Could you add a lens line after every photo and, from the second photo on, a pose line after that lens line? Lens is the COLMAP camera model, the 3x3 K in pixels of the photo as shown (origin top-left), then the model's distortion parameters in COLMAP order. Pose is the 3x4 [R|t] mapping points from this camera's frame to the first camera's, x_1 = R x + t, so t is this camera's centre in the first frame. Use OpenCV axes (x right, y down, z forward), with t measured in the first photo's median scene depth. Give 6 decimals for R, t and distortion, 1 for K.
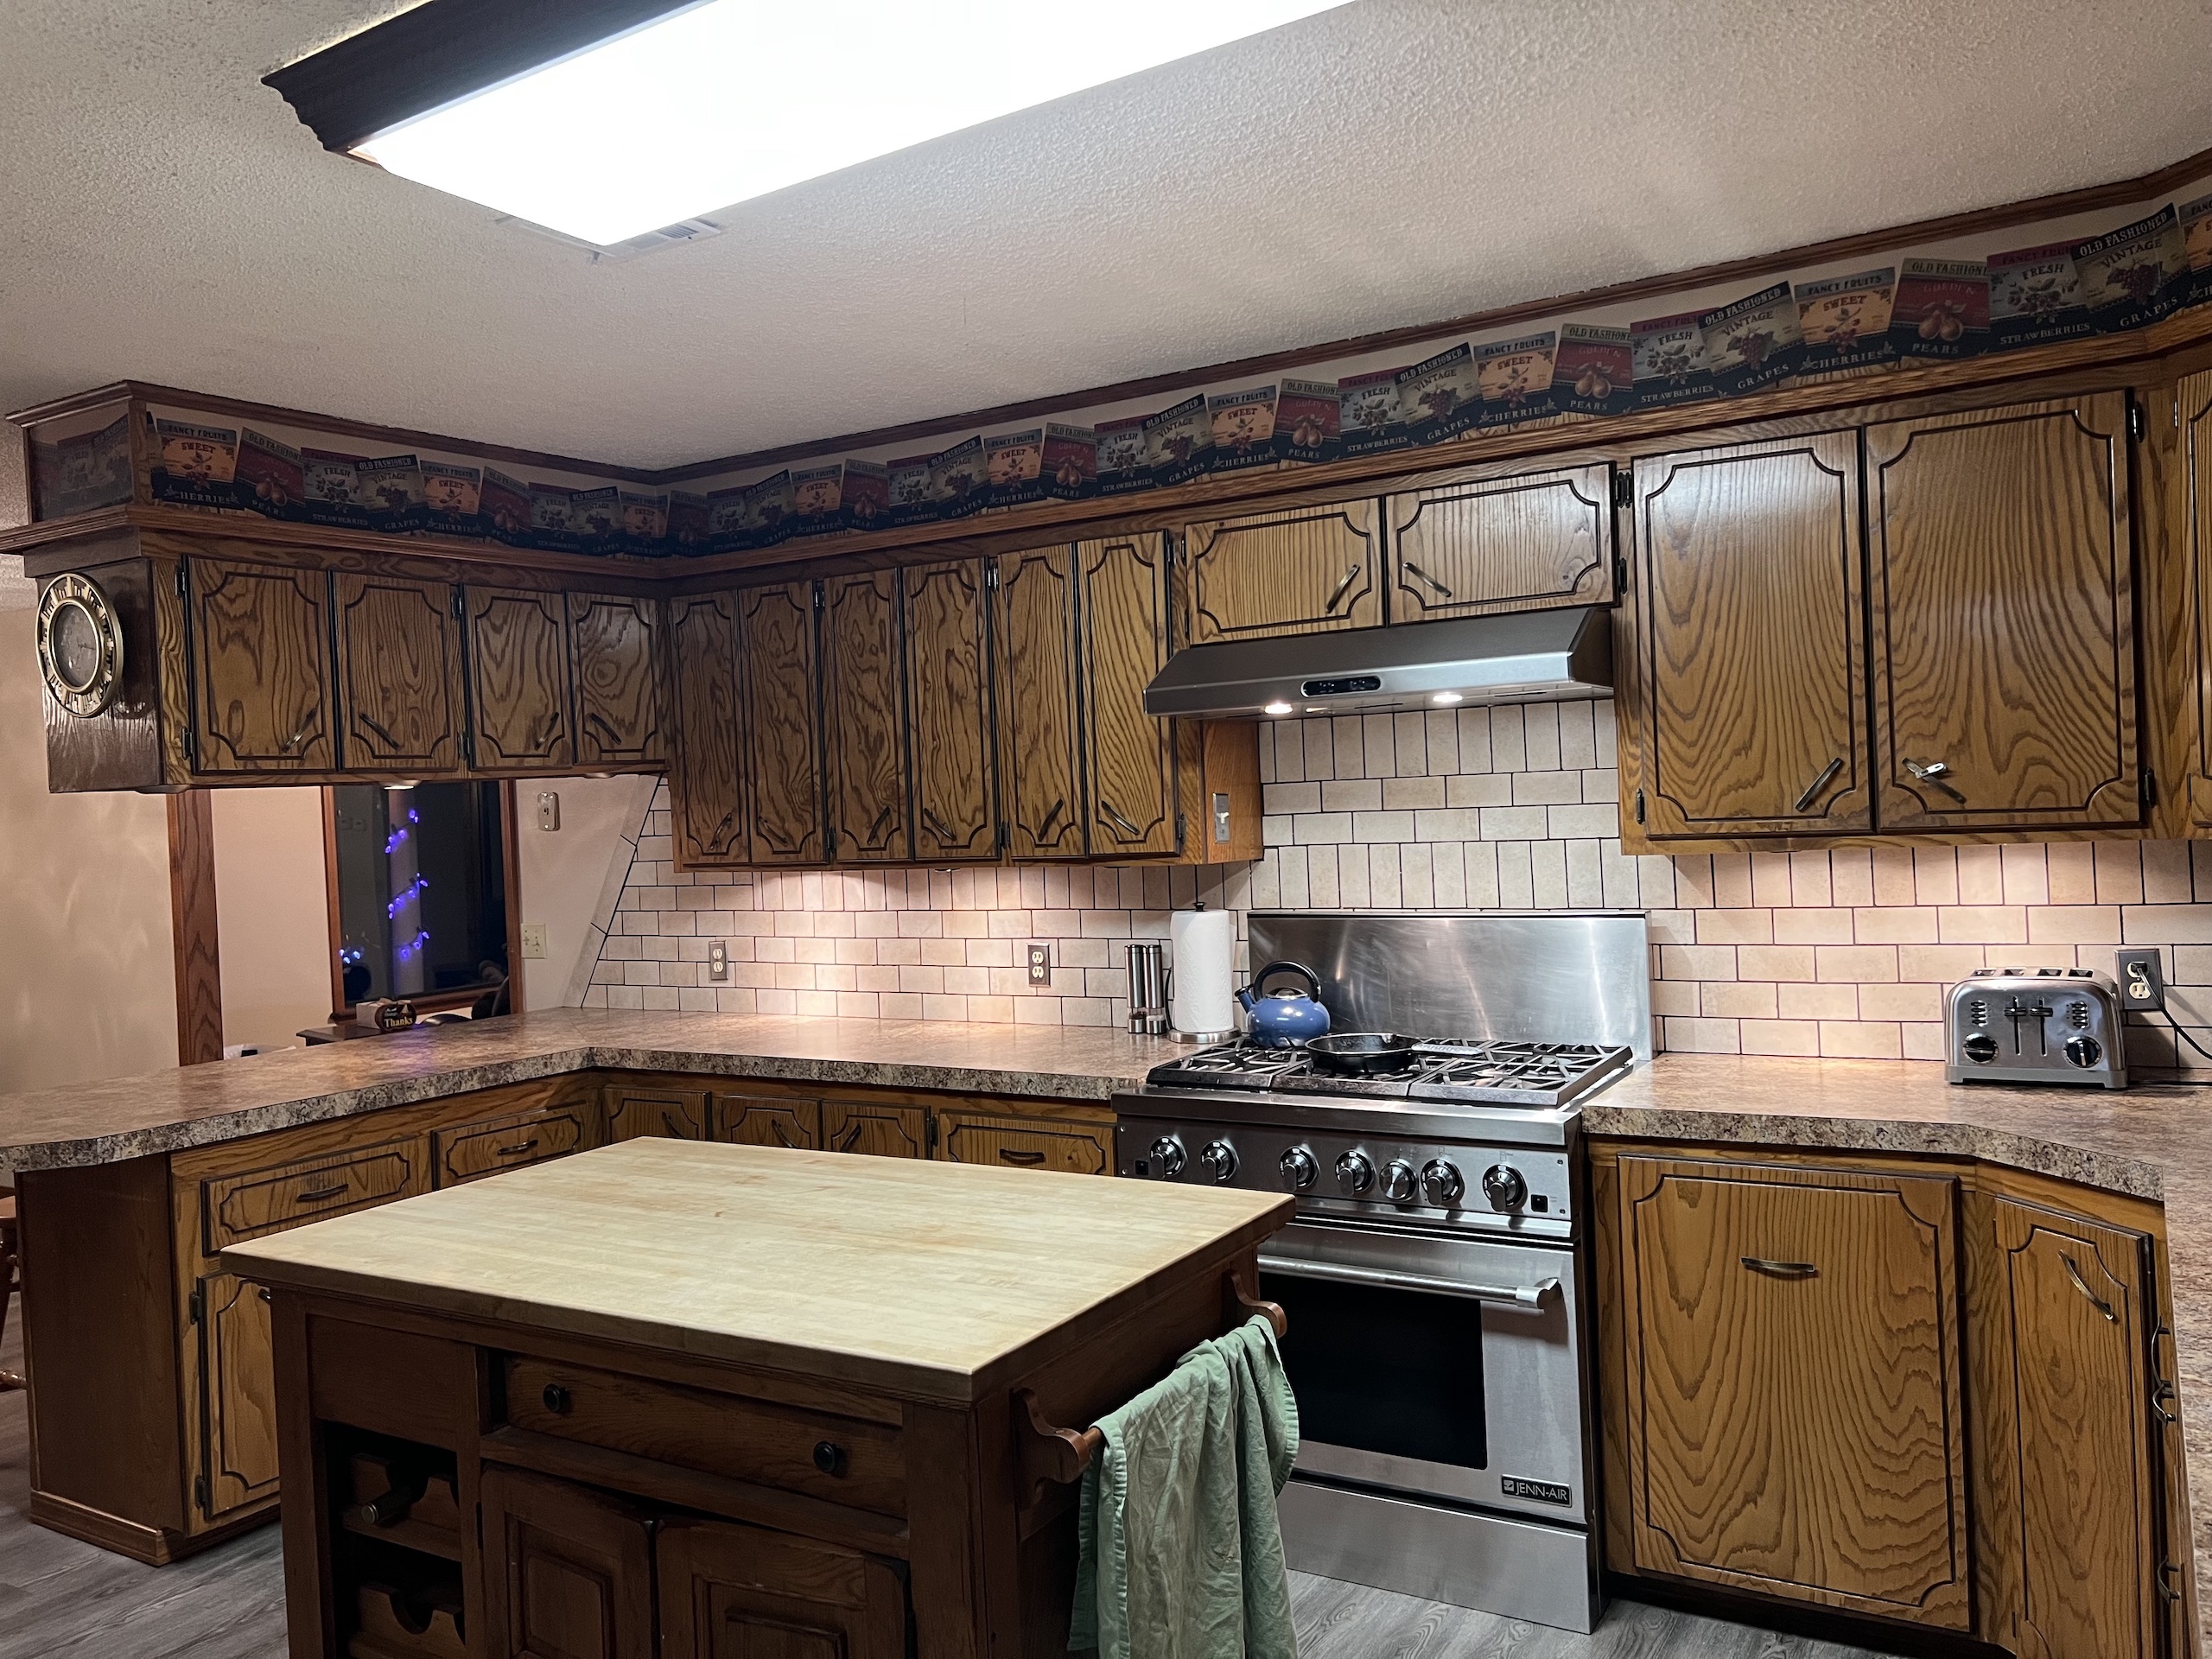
lens RADIAL K [[1661.2, 0, 1106.0], [0, 1661.2, 829.5], [0, 0, 1]] dist [0.046621, 0.001087]
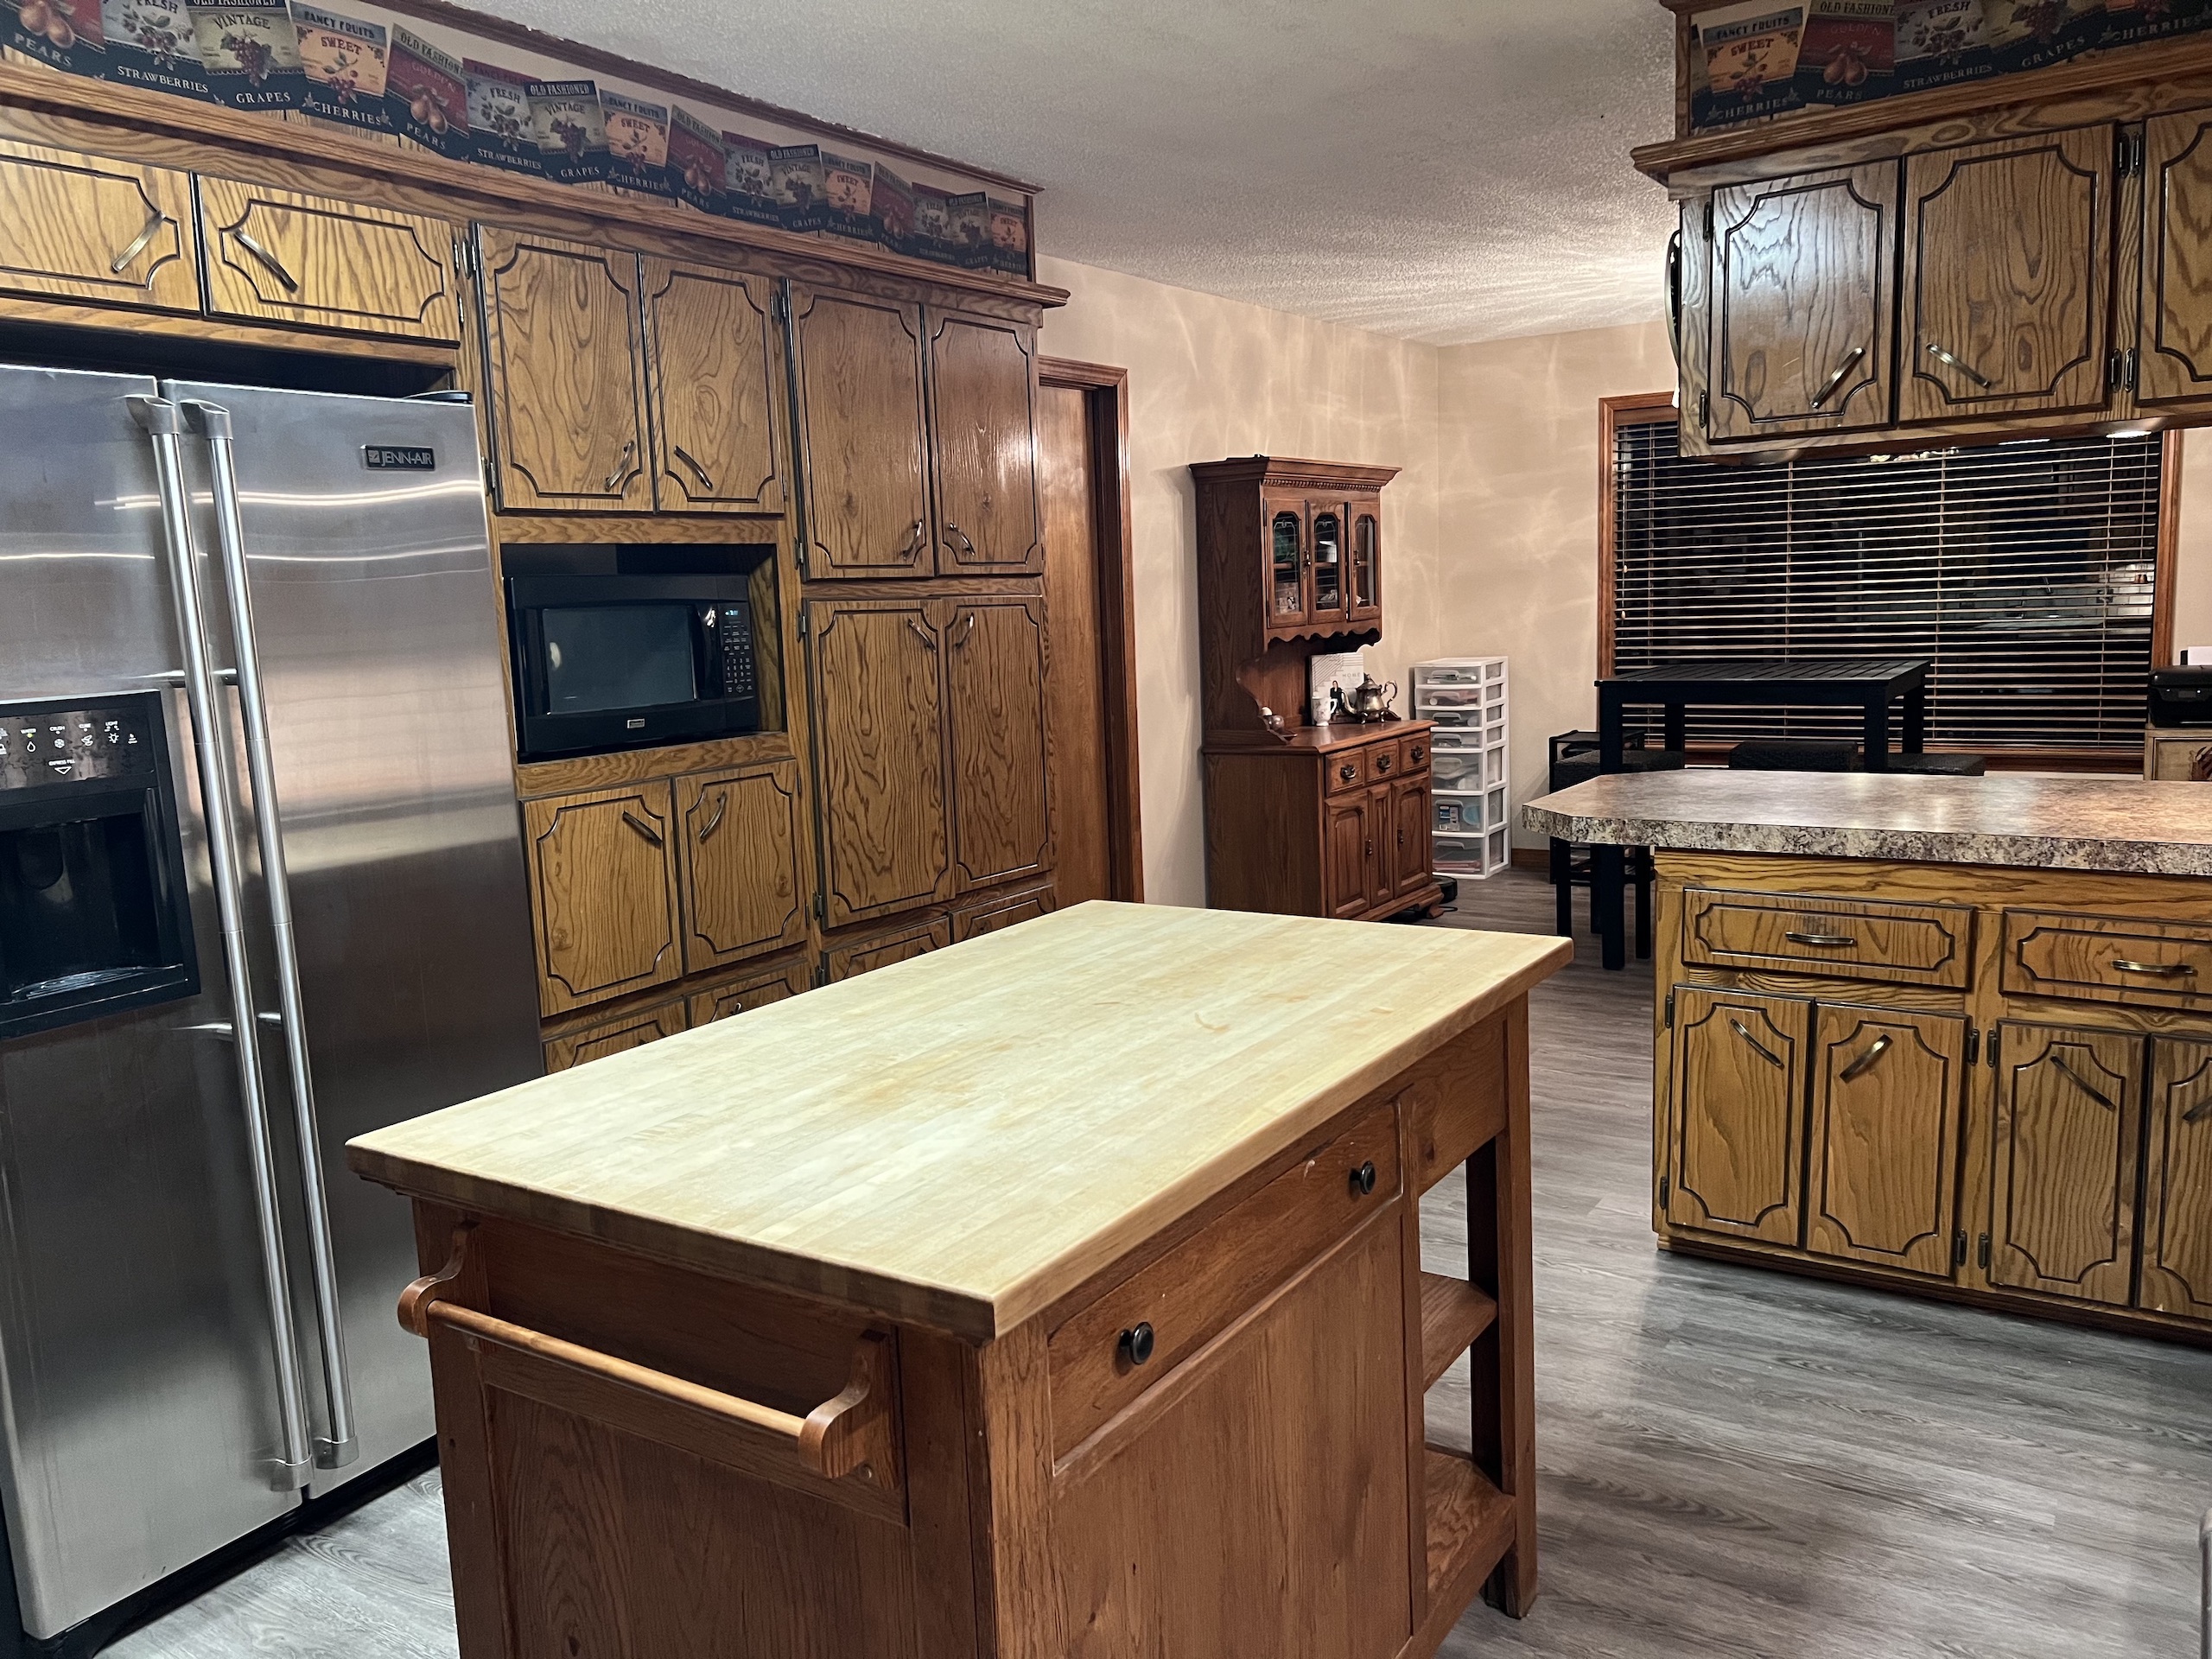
lens RADIAL K [[1658.8, 0, 1106.0], [0, 1658.8, 829.5], [0, 0, 1]] dist [0.007249, -0.000469]
pose [[-0.027737, 0.184353, -0.982469, 0.615682], [0.024827, 0.982671, 0.183690, -0.001881], [0.999307, -0.019297, -0.031834, 1.153070]]
